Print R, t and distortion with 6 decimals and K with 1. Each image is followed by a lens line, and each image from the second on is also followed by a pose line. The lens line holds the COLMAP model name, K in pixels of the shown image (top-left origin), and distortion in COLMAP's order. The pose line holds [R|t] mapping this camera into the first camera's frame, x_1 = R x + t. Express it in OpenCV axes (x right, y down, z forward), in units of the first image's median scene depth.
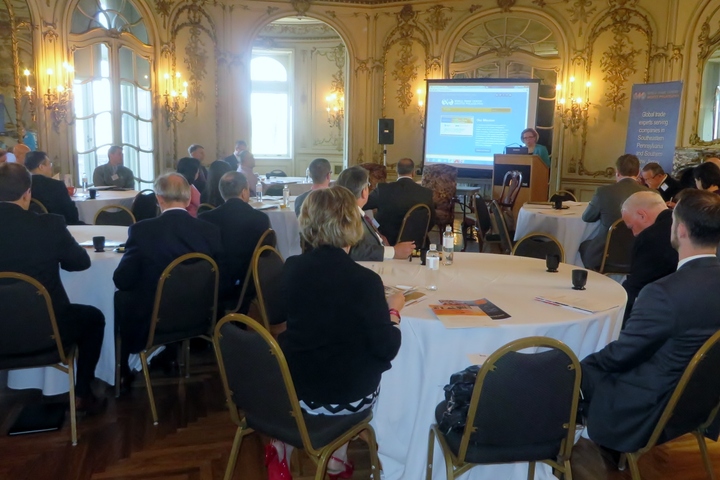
lens RADIAL K [[638.1, 0, 360.0], [0, 638.1, 240.0], [0, 0, 1]] dist [-0.012718, -0.008391]
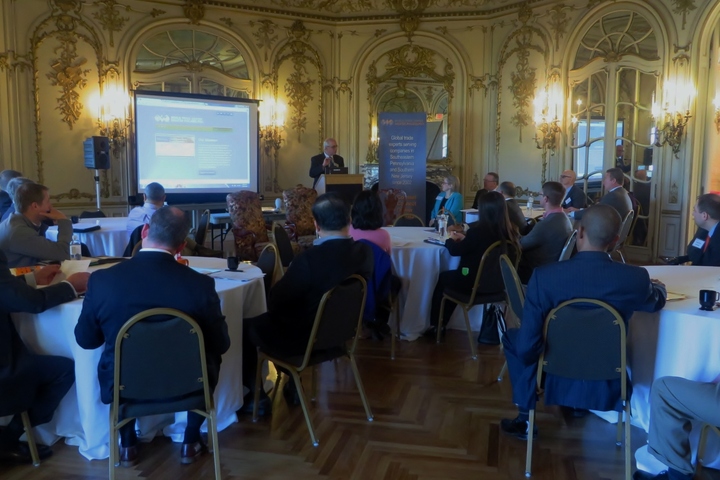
lens RADIAL K [[638.1, 0, 360.0], [0, 638.1, 240.0], [0, 0, 1]] dist [-0.012718, -0.008391]
pose [[0.465212, -0.124048, 0.876464, -0.520392], [0.148511, 0.987036, 0.060871, -0.068481], [-0.872652, 0.101847, 0.477604, 0.382649]]
